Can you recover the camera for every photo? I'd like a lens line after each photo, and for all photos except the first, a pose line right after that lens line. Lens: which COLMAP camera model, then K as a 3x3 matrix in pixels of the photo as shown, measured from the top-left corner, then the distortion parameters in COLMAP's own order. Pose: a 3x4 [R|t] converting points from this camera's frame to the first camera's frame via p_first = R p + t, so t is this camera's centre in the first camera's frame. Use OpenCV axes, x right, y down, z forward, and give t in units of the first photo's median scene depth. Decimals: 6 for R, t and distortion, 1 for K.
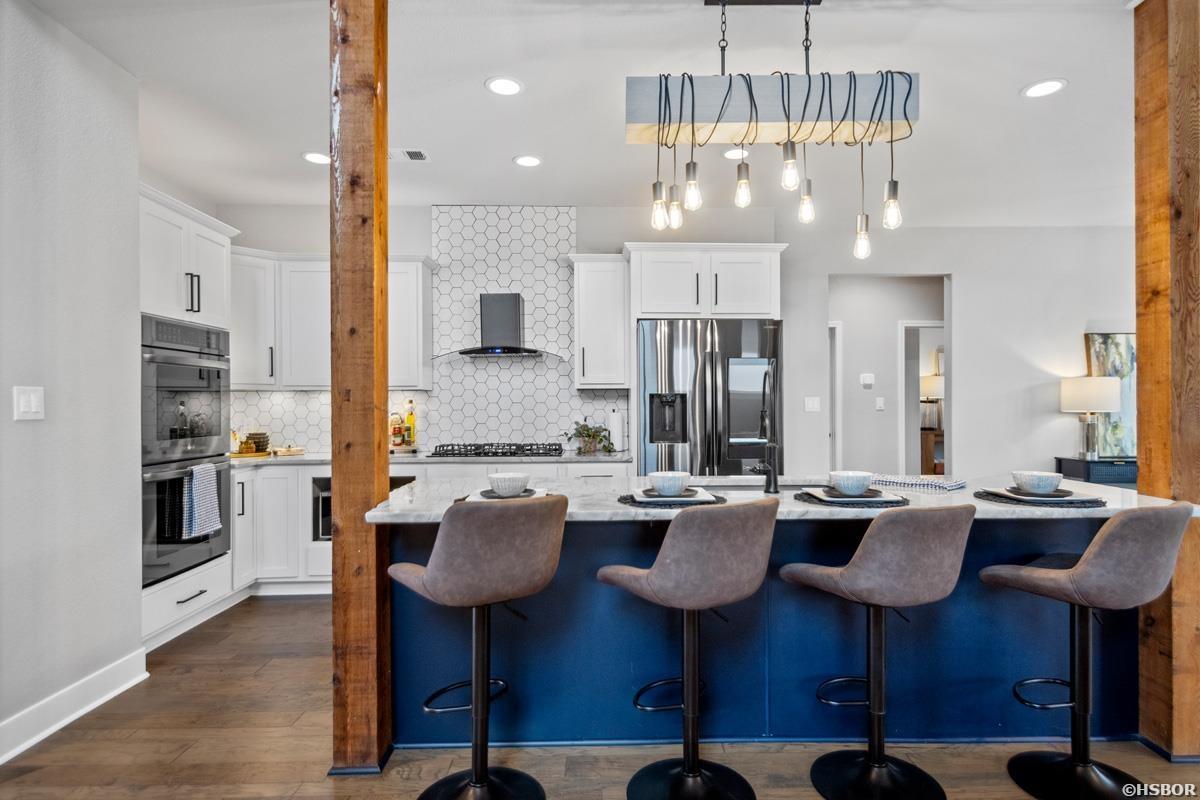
lens RADIAL K [[643.8, 0, 607.3], [0, 643.8, 401.3], [0, 0, 1]] dist [0.003220, -0.000400]
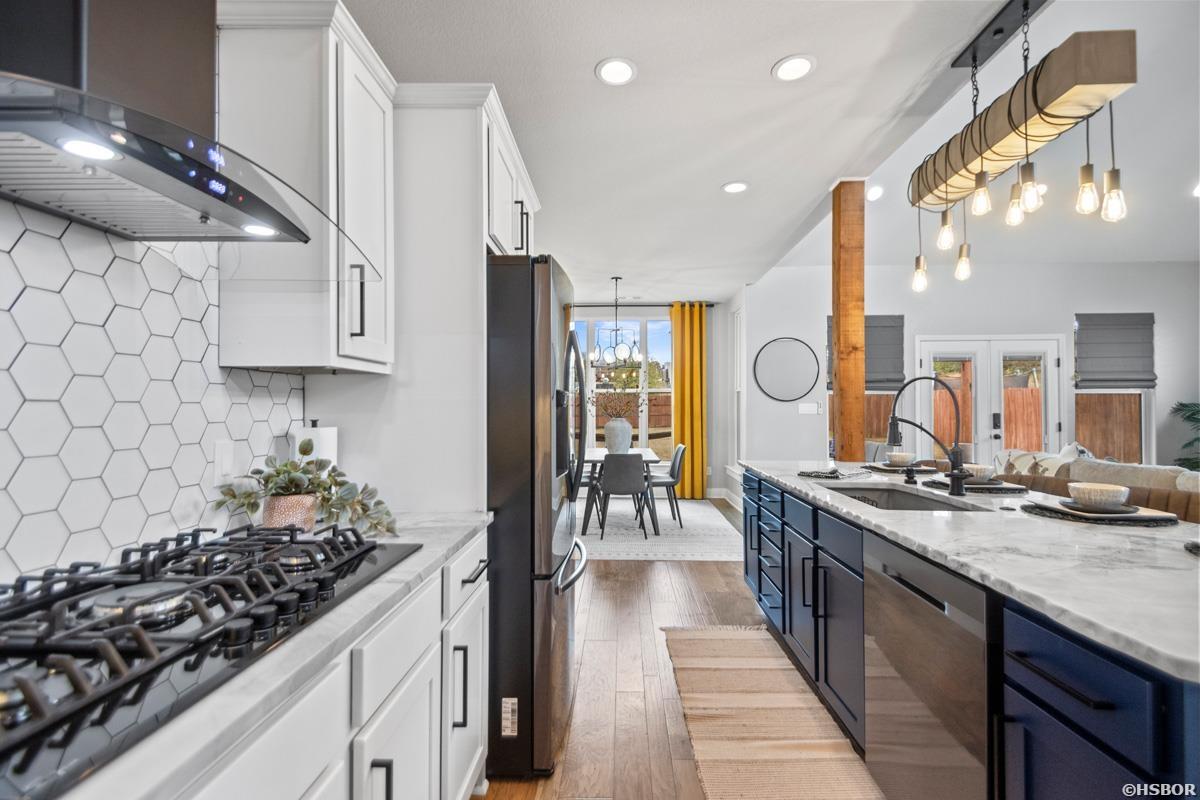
lens RADIAL K [[562.0, 0, 620.7], [0, 562.0, 407.4], [0, 0, 1]] dist [0.003215, -0.000454]
pose [[0.018253, 0.008283, 0.999799, -0.349034], [-0.003556, 0.999960, -0.008219, 0.006037], [-0.999827, -0.003405, 0.018282, 0.776143]]
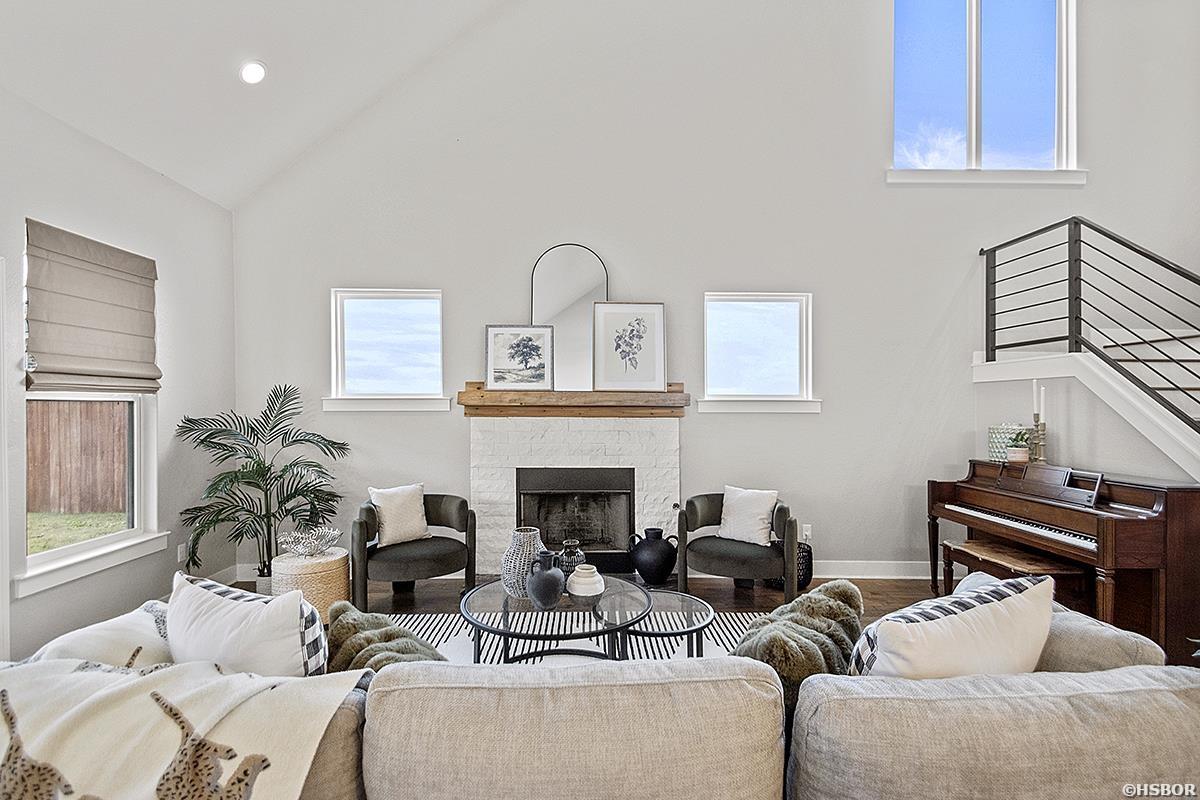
lens RADIAL K [[584.3, 0, 600.0], [0, 584.3, 400.0], [0, 0, 1]] dist [0.000991, 0.000029]
pose [[-0.999951, 0.000172, -0.009878, 0.401716], [0.000376, 0.999788, -0.020604, -0.027863], [0.009872, -0.020606, -0.999739, 0.347807]]
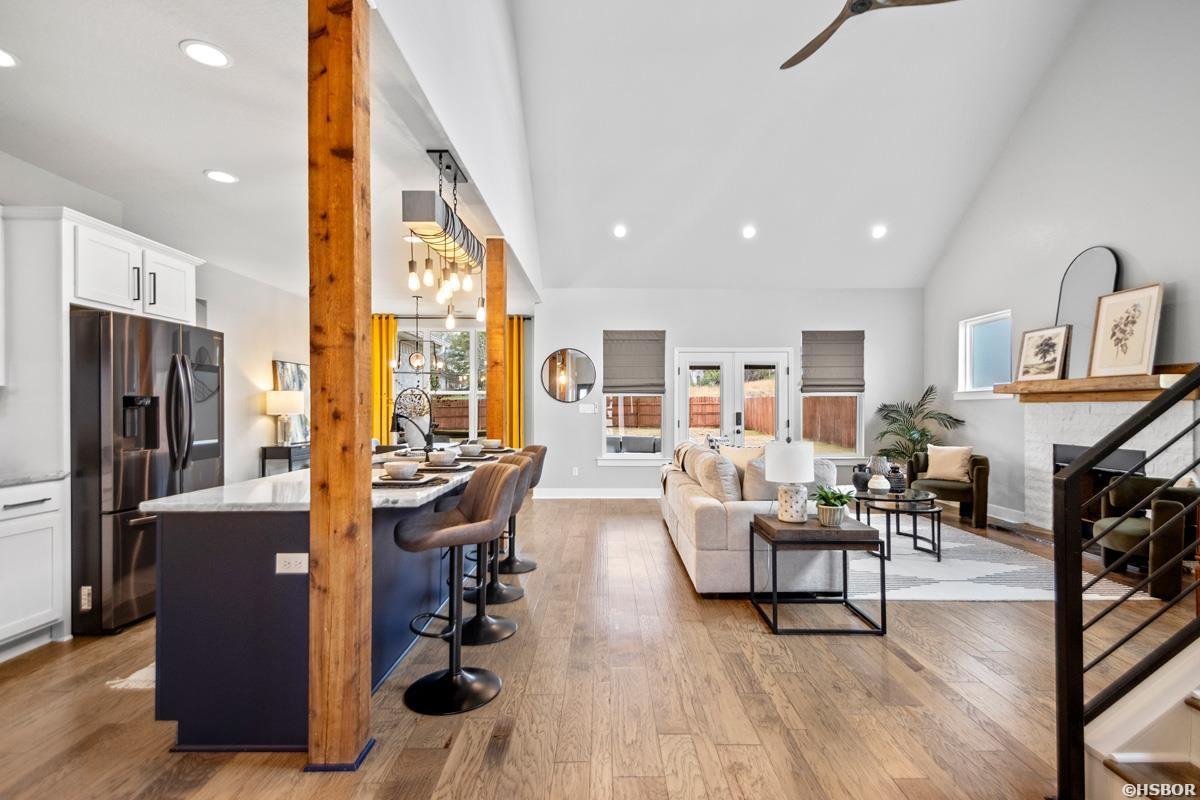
lens RADIAL K [[562.0, 0, 620.7], [0, 562.0, 407.4], [0, 0, 1]] dist [0.003215, -0.000454]
pose [[-0.019084, 0.005916, 0.999800, -0.603604], [-0.006636, 0.999960, -0.006043, 0.003743], [-0.999796, -0.006750, -0.019044, 0.273947]]
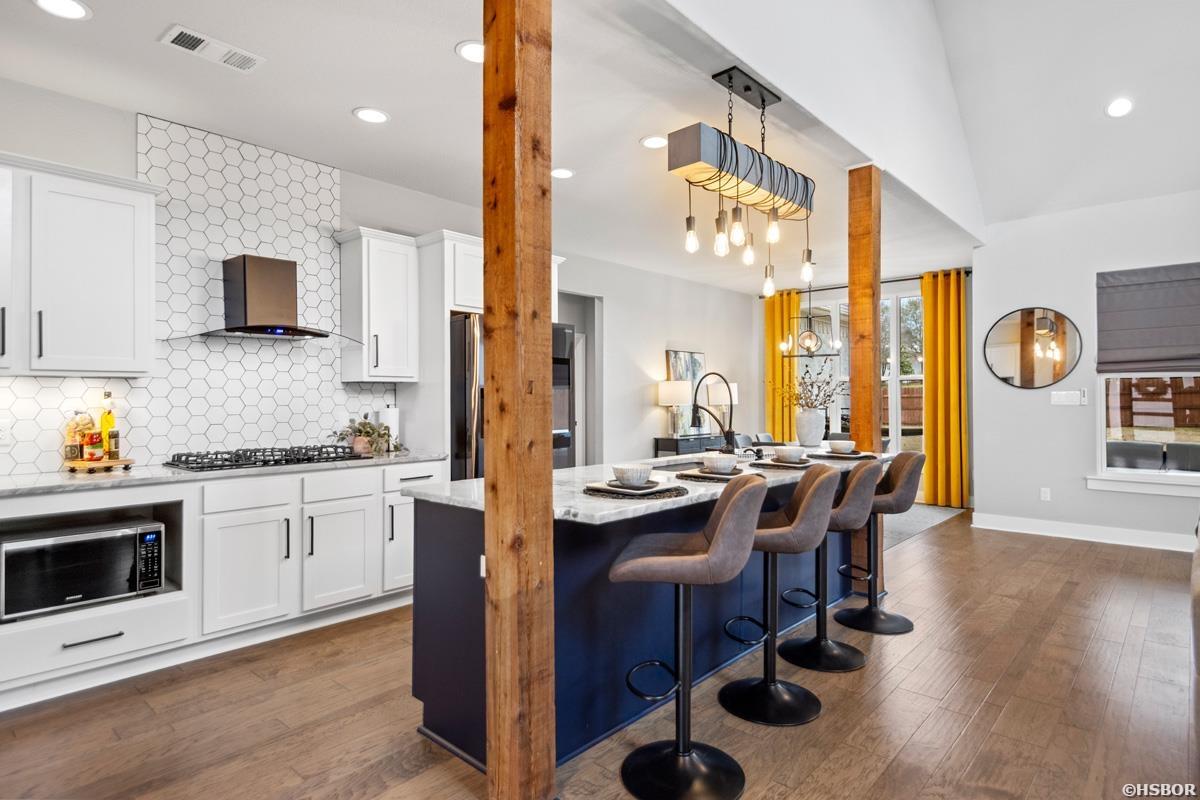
lens RADIAL K [[650.2, 0, 609.1], [0, 650.2, 392.3], [0, 0, 1]] dist [0.008464, 0.001264]
pose [[0.671658, 0.009768, 0.740797, -0.451683], [-0.003821, 0.999945, -0.009720, 0.002742], [-0.740852, 0.003698, 0.671658, 0.149681]]
